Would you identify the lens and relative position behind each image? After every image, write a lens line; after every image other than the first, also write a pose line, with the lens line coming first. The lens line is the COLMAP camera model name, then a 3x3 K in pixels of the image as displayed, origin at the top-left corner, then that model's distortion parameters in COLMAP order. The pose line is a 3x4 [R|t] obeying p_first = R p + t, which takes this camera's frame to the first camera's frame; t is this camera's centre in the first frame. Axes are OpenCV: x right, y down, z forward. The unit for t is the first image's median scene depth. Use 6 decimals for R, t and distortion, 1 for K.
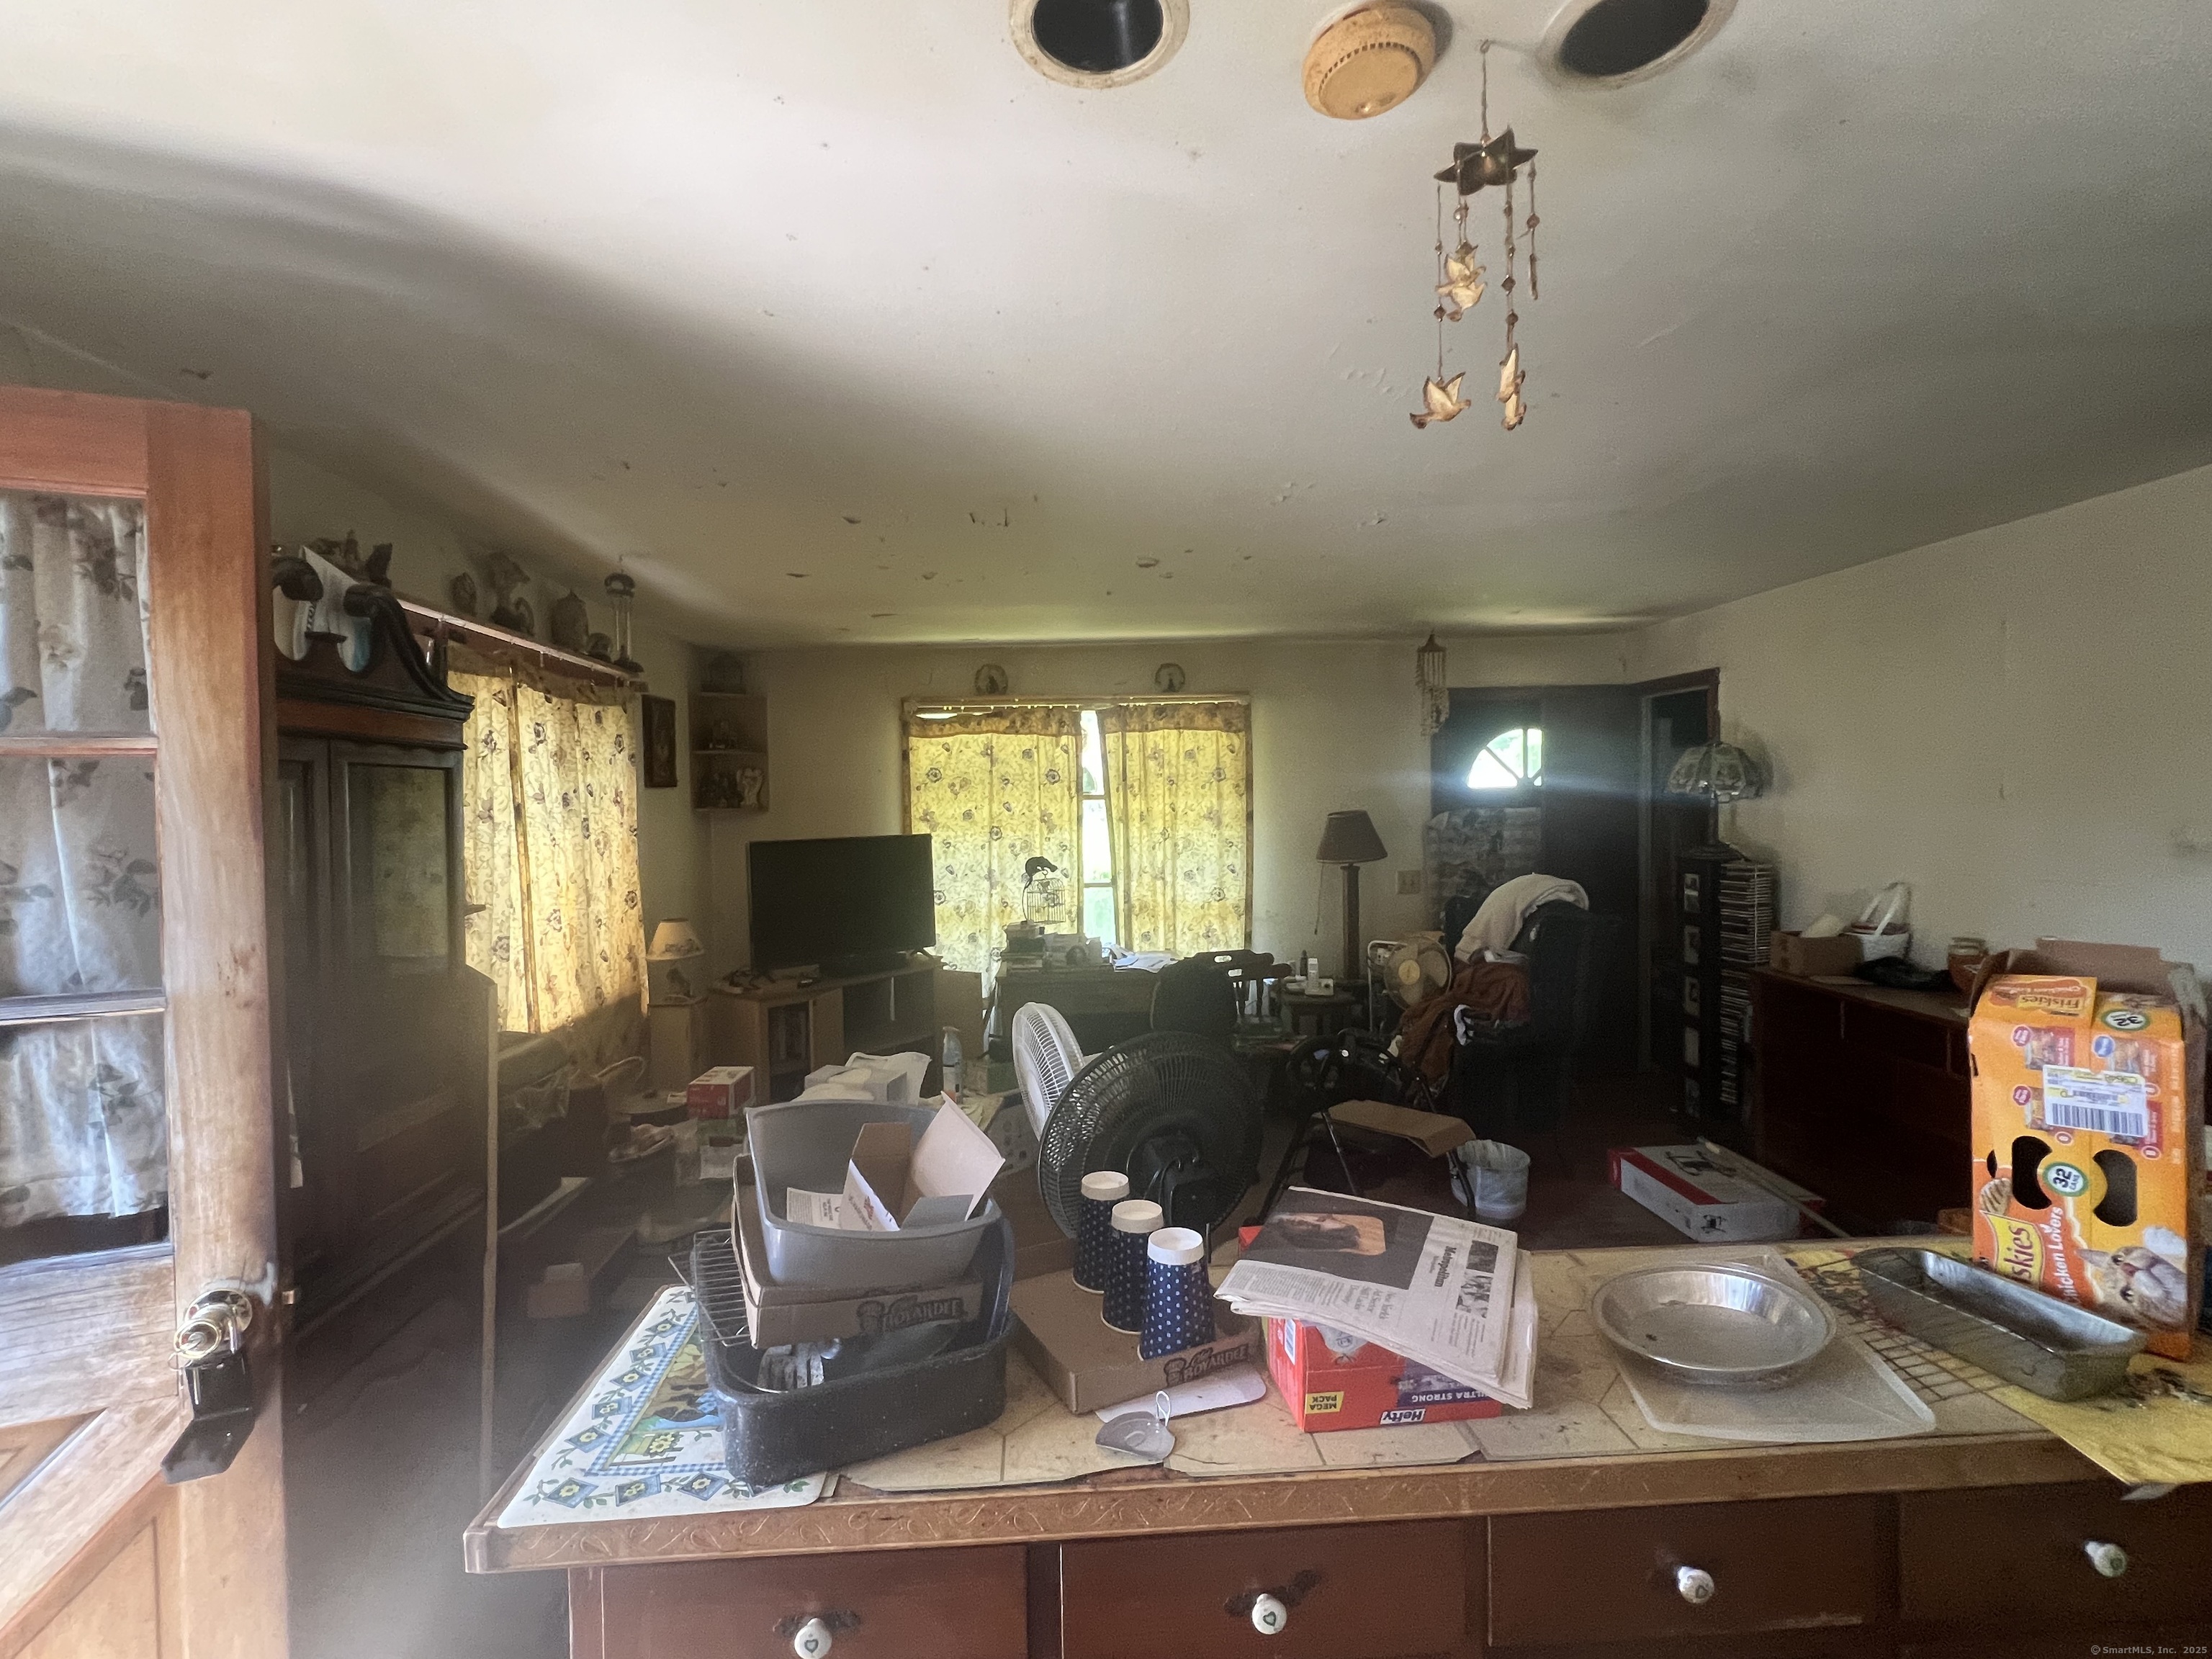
lens RADIAL K [[984.2, 0, 1117.0], [0, 984.2, 828.6], [0, 0, 1]] dist [-0.003602, -0.000409]
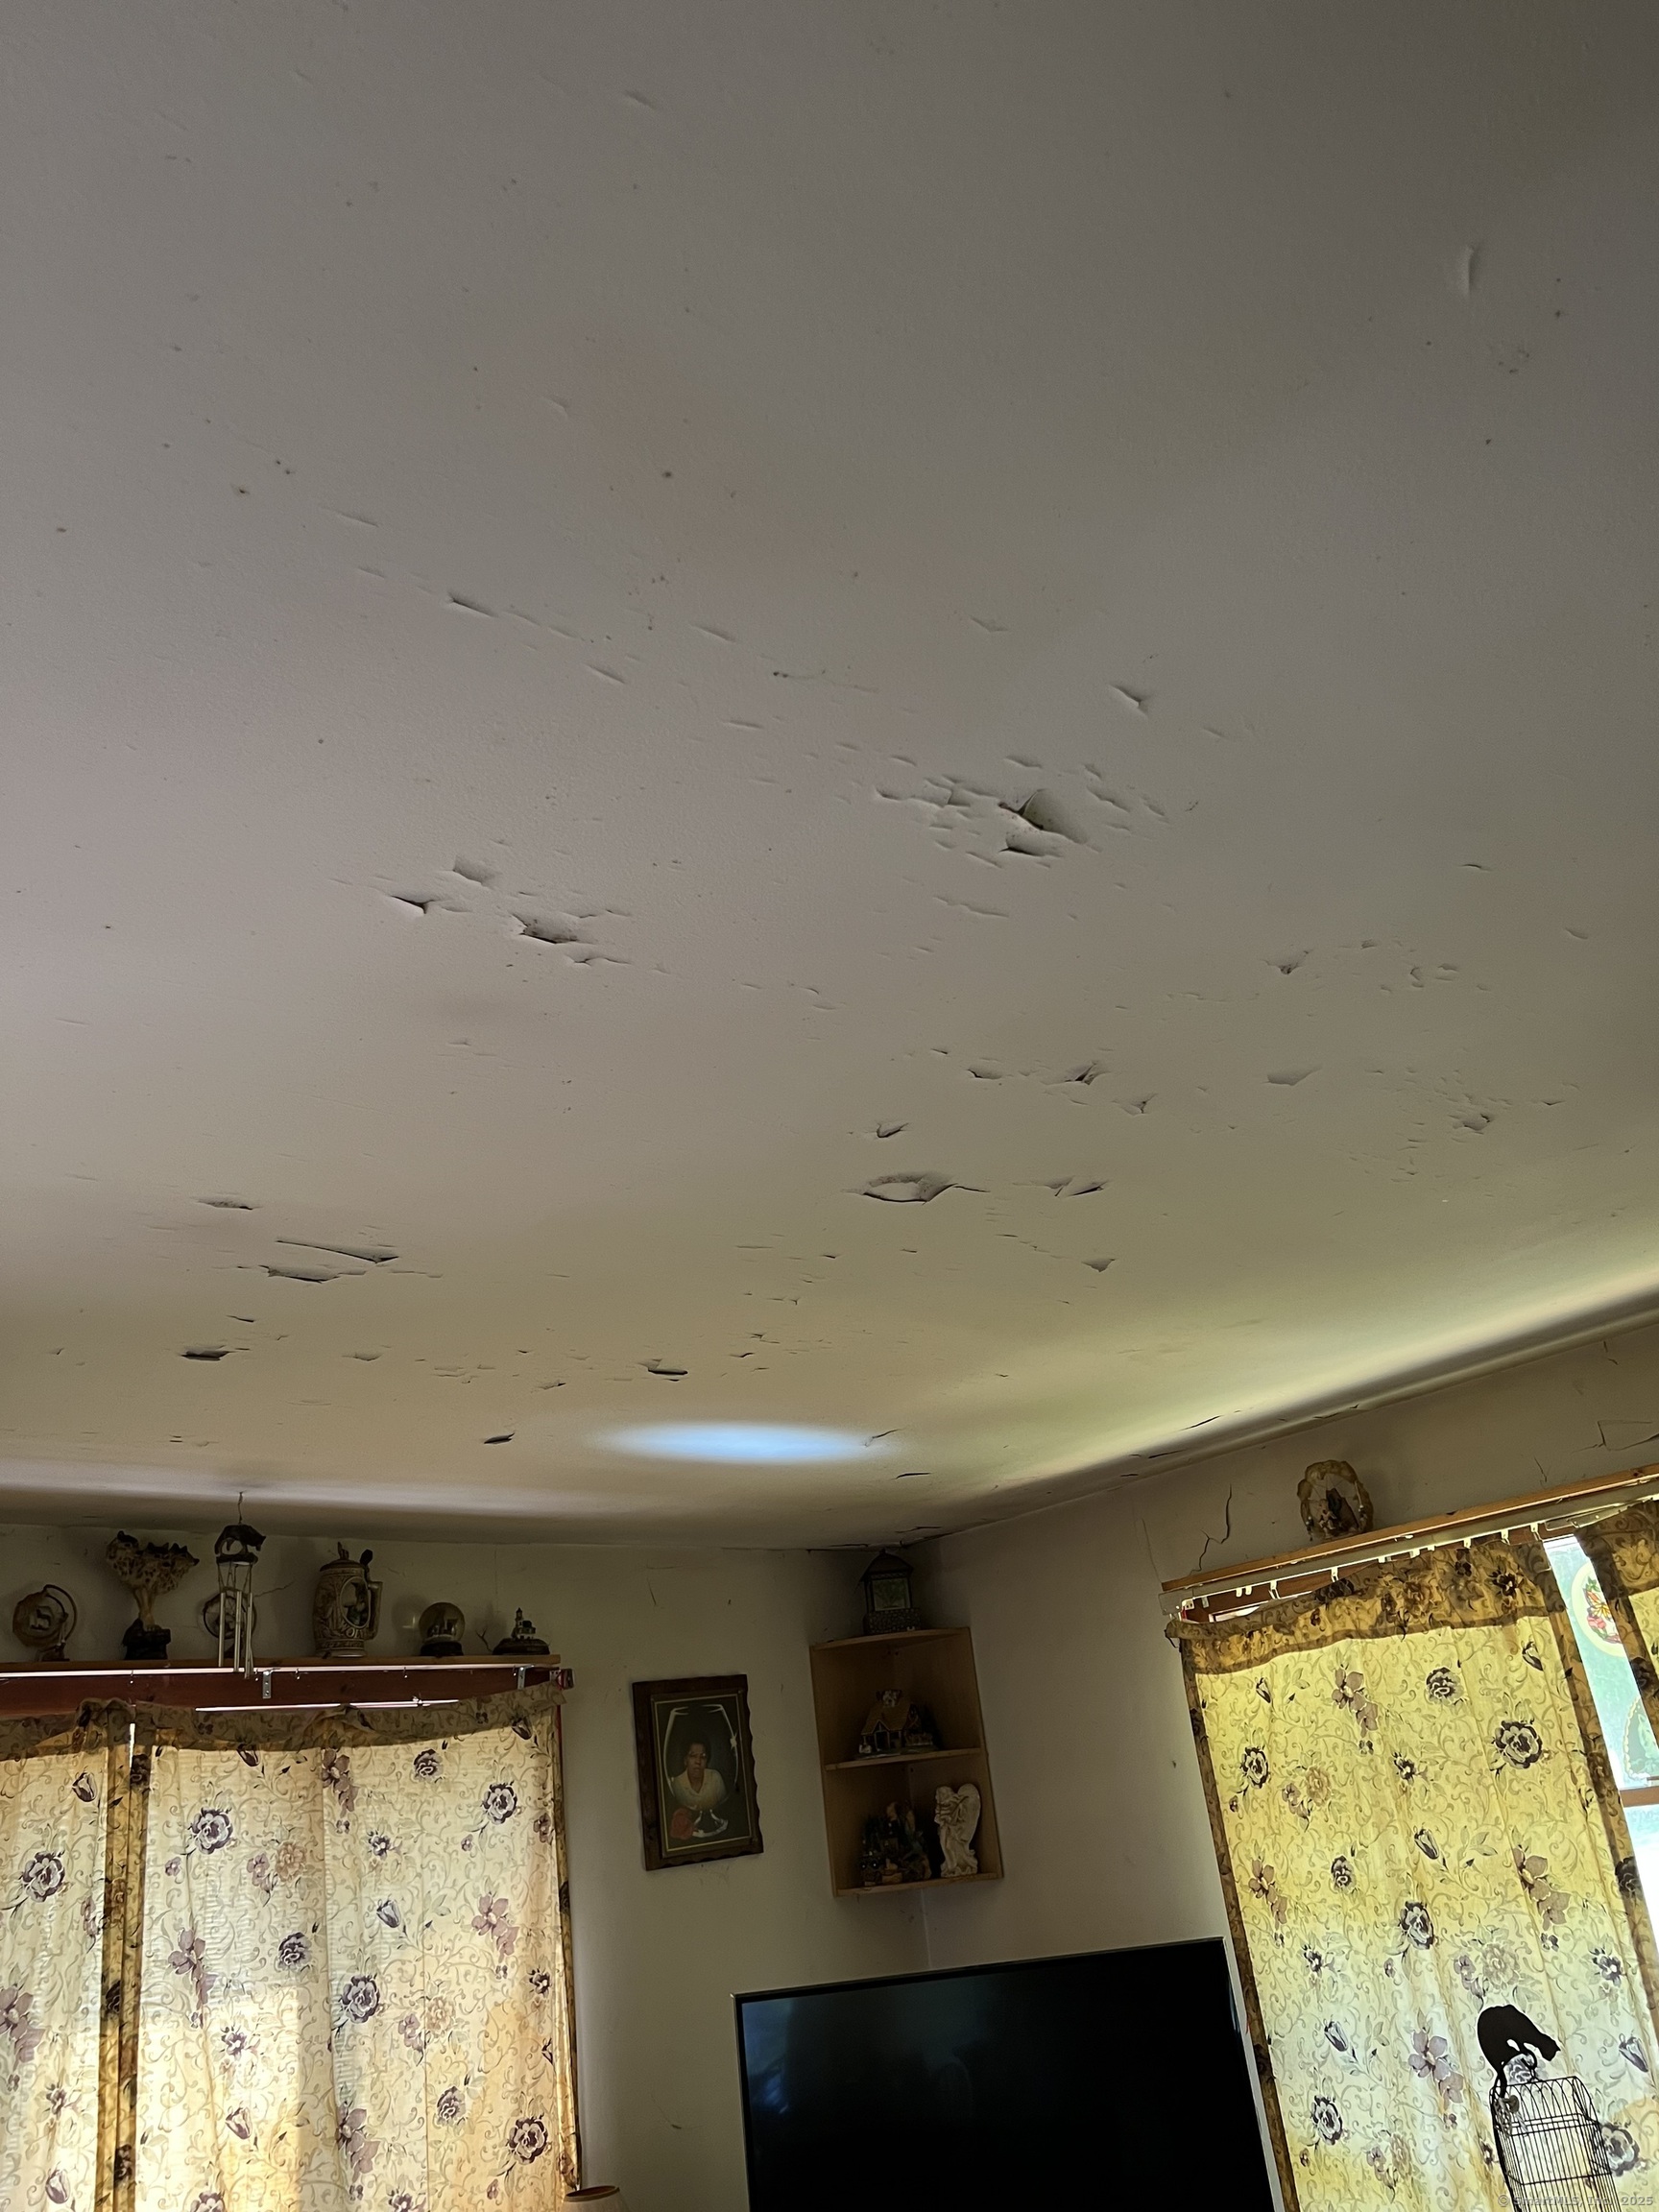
lens RADIAL K [[1654.4, 0, 829.6], [0, 1654.4, 1124.2], [0, 0, 1]] dist [0.054497, -0.063244]
pose [[0.591763, -0.363554, -0.719476, 0.298632], [0.078310, 0.914231, -0.397555, -0.036957], [0.802300, 0.178916, 0.569478, 0.423676]]
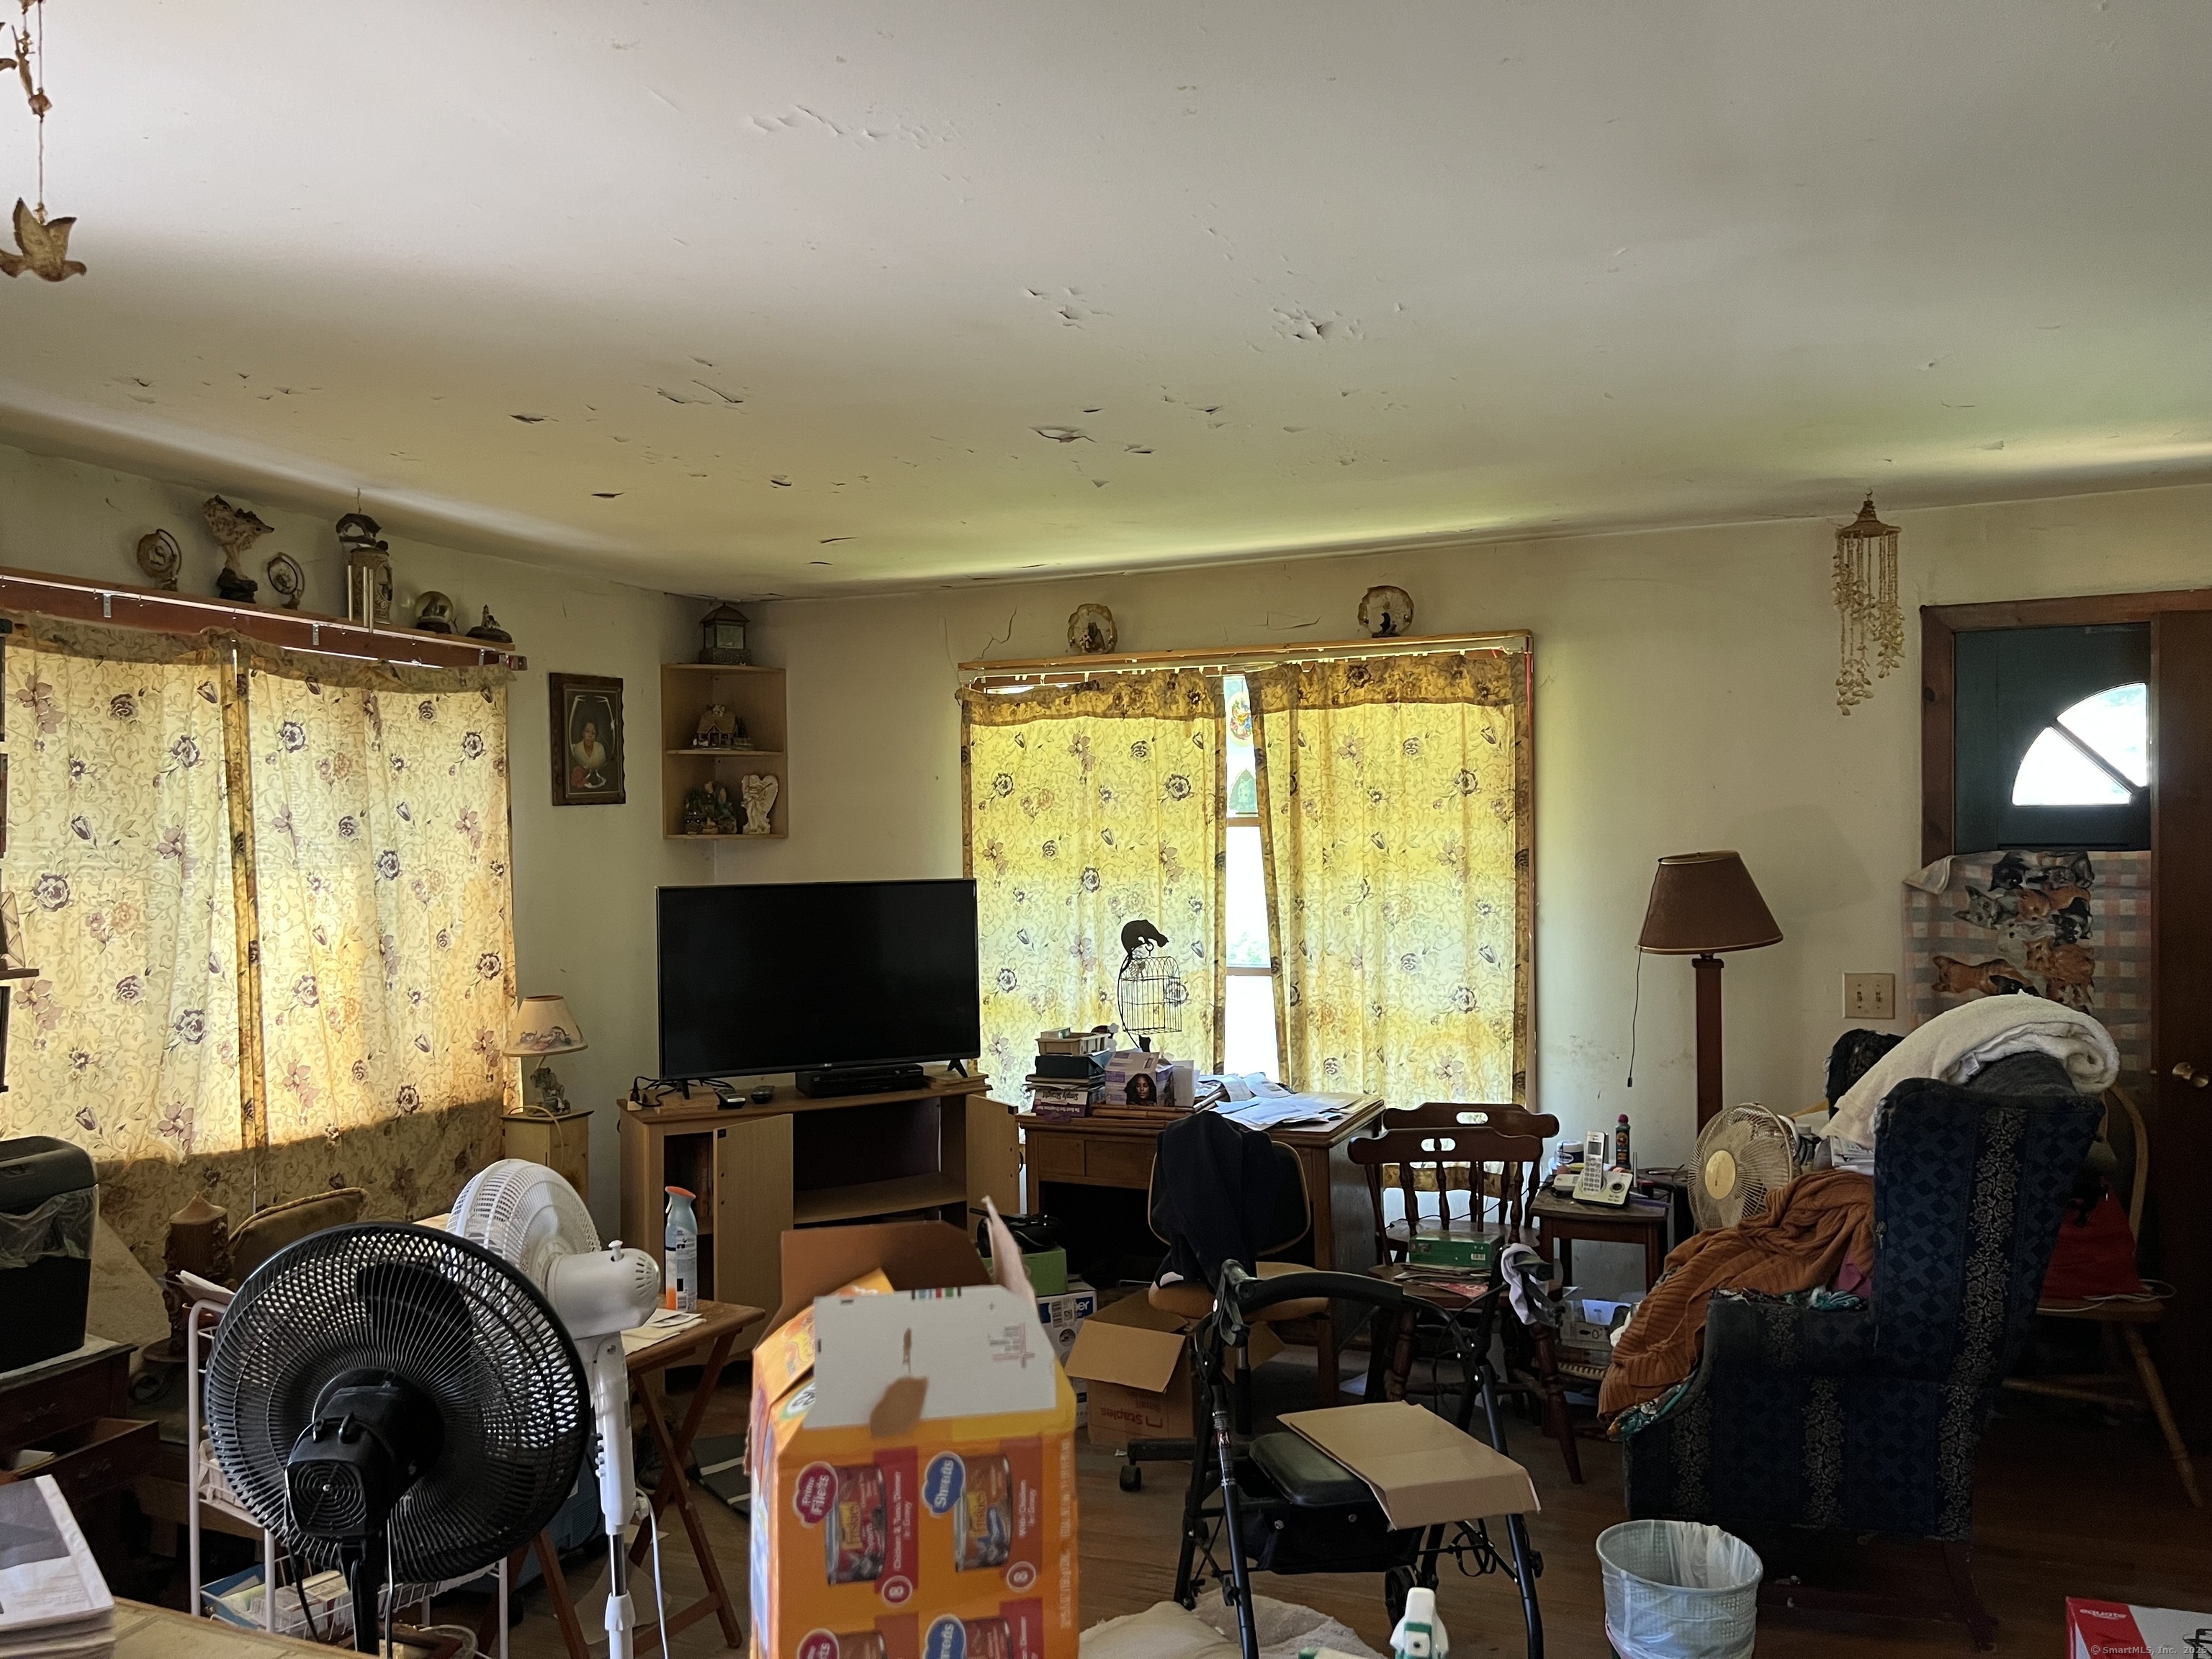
lens RADIAL K [[1654.4, 0, 1130.4], [0, 1654.4, 844.8], [0, 0, 1]] dist [0.054497, -0.063244]
pose [[0.912038, 0.014240, -0.409858, 0.319849], [-0.016811, 0.999855, -0.002671, -0.014645], [0.409760, 0.009326, 0.912146, 0.073717]]
